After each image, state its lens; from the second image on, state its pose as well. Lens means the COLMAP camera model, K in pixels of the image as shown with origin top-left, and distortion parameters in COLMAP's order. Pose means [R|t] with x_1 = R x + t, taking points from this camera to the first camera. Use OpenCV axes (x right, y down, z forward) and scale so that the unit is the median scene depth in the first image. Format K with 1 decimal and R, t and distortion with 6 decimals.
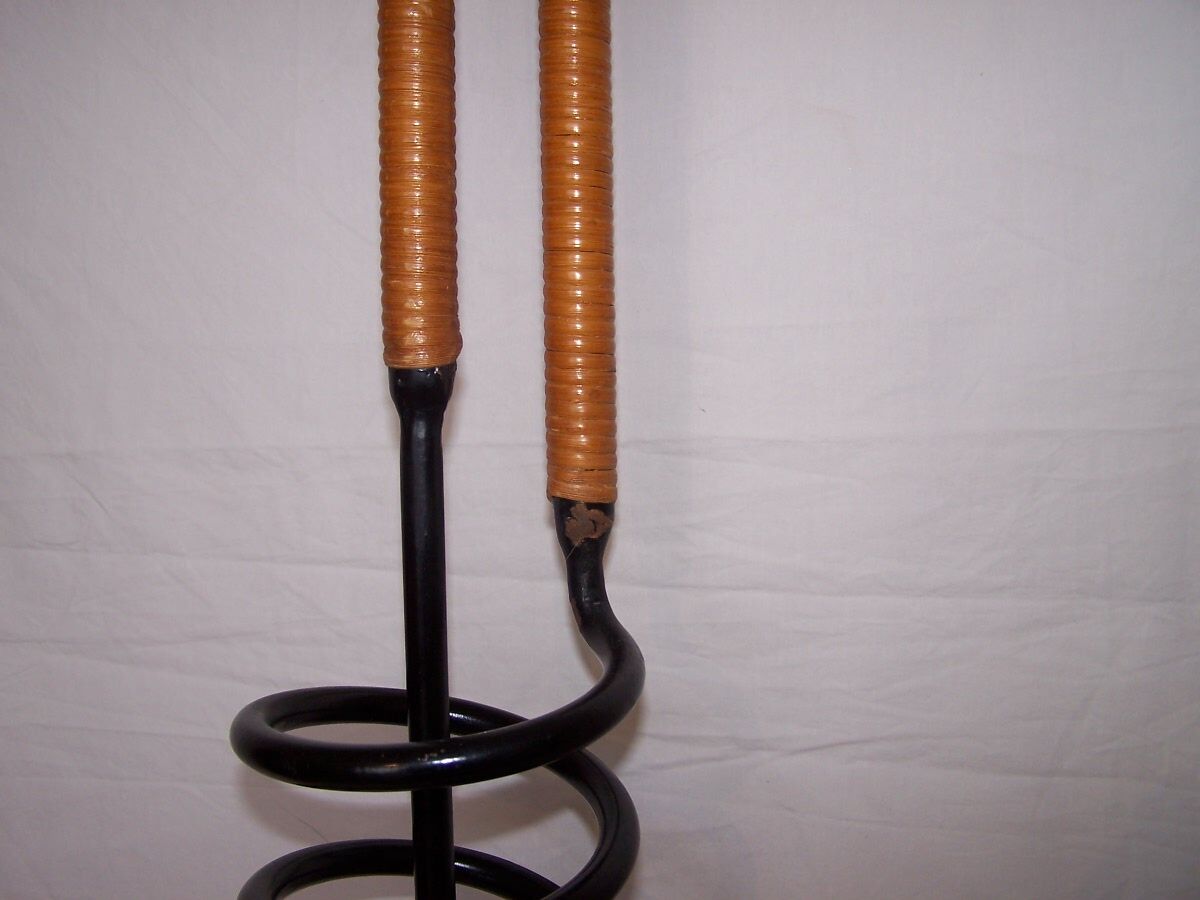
lens RADIAL K [[1347.9, 0, 603.5], [0, 1347.9, 448.0], [0, 0, 1]] dist [-0.143729, 0.000000]
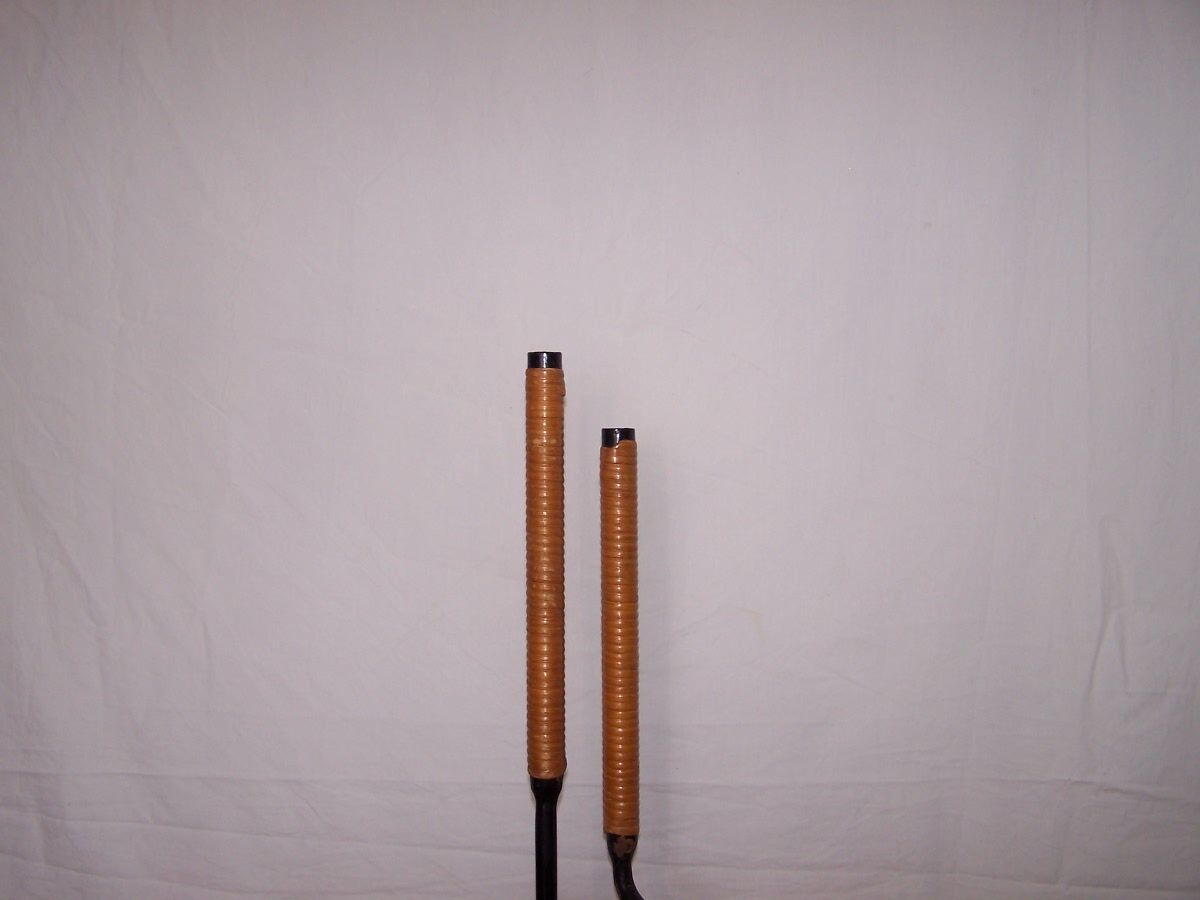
lens RADIAL K [[1347.9, 0, 597.8], [0, 1347.9, 452.2], [0, 0, 1]] dist [-0.143729, 0.000000]
pose [[0.998439, 0.003681, 0.055734, -0.158748], [0.002317, 0.994237, -0.107179, -0.302534], [-0.055807, 0.107141, 0.992676, -0.970937]]
